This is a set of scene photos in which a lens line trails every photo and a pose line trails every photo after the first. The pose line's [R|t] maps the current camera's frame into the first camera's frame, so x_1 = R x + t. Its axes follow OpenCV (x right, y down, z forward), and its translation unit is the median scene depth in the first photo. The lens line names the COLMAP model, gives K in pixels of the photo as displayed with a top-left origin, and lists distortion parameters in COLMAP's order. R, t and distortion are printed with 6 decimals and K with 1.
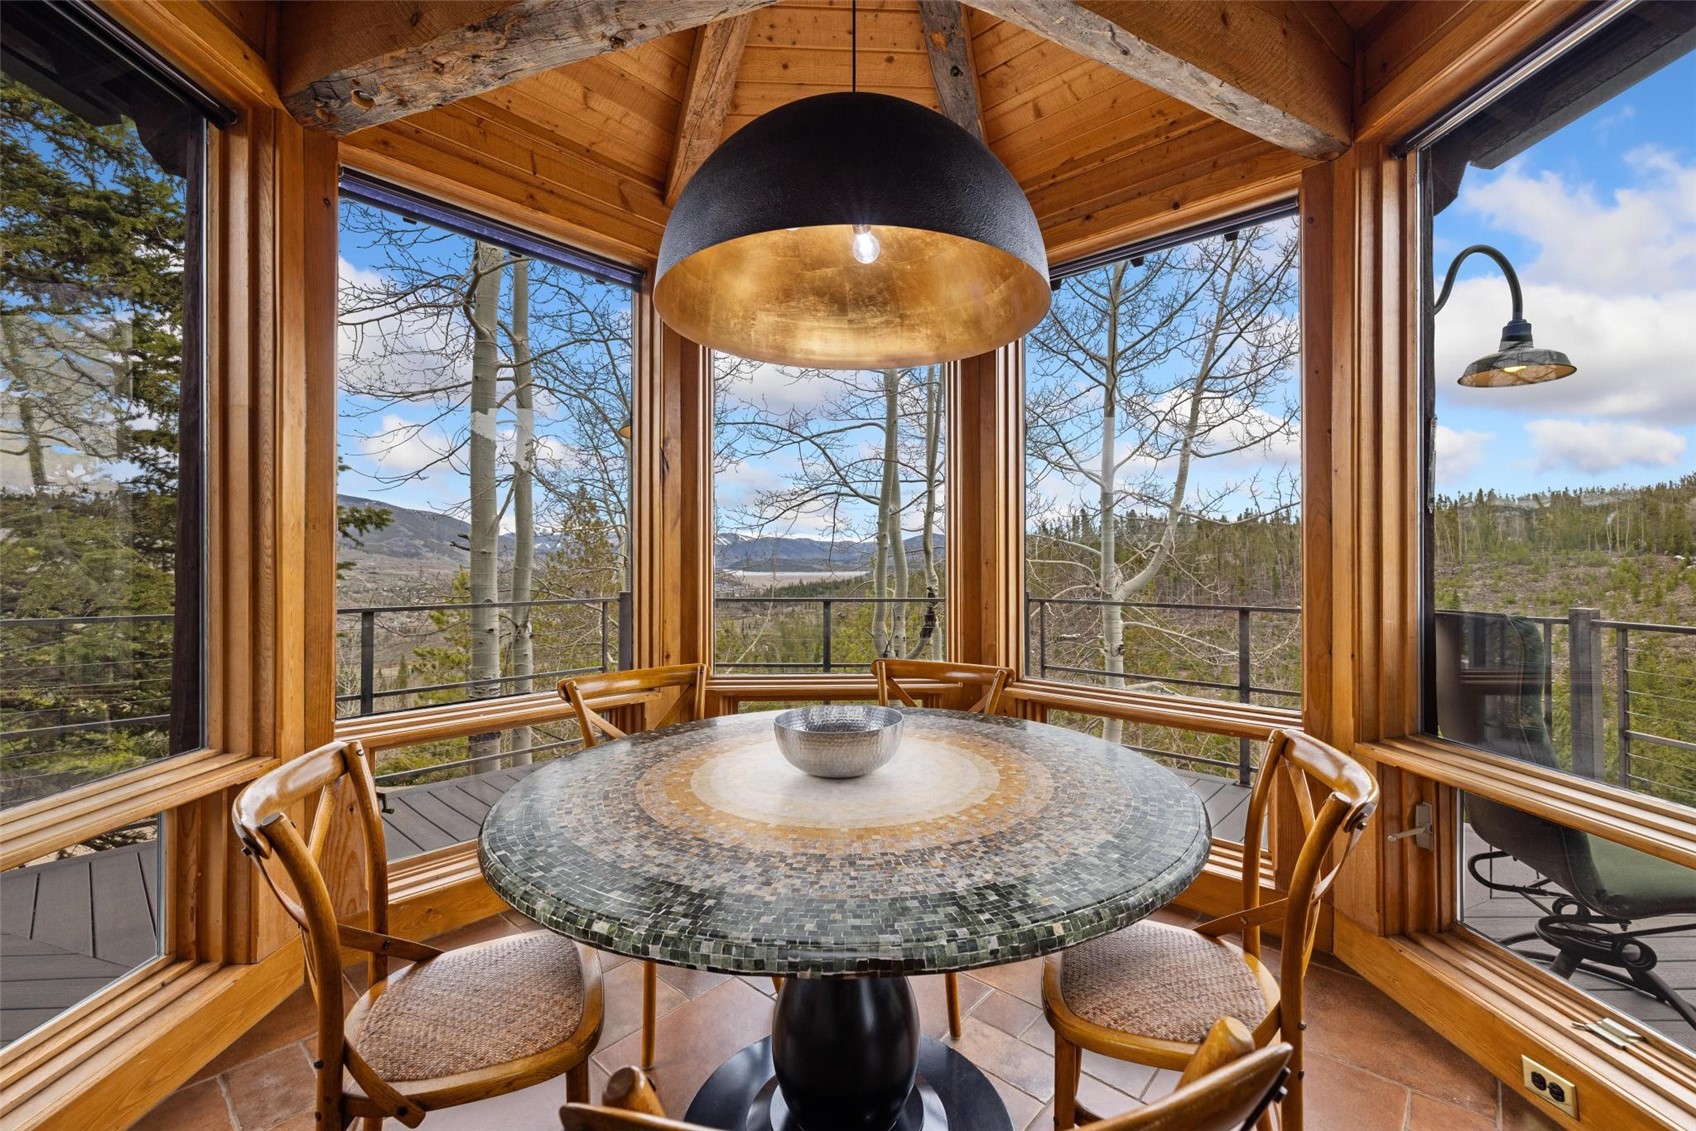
lens RADIAL K [[712.7, 0, 854.0], [0, 712.7, 557.9], [0, 0, 1]] dist [-0.000198, 0.000526]
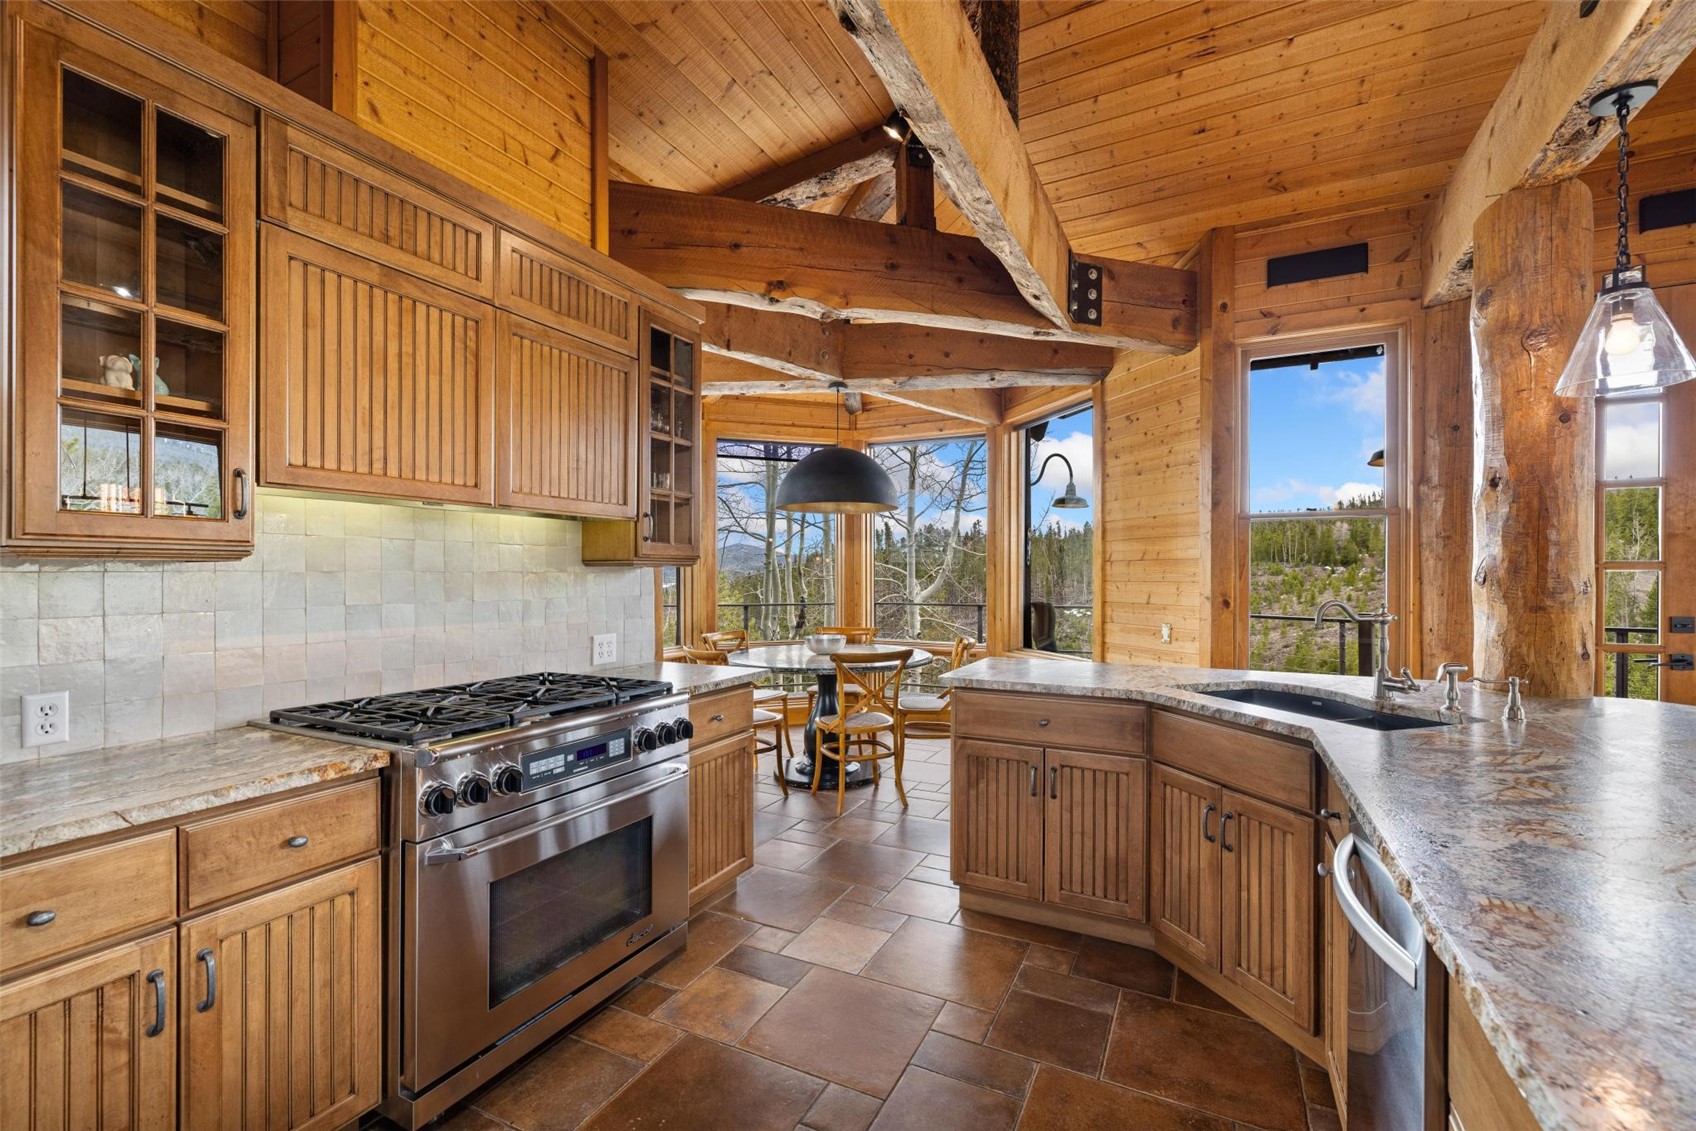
lens RADIAL K [[712.7, 0, 846.5], [0, 712.7, 570.0], [0, 0, 1]] dist [-0.000198, 0.000526]
pose [[0.967578, -0.001844, 0.252565, -0.154246], [0.001291, 0.999996, 0.002357, -0.015438], [-0.252568, -0.001954, 0.967577, -0.416785]]
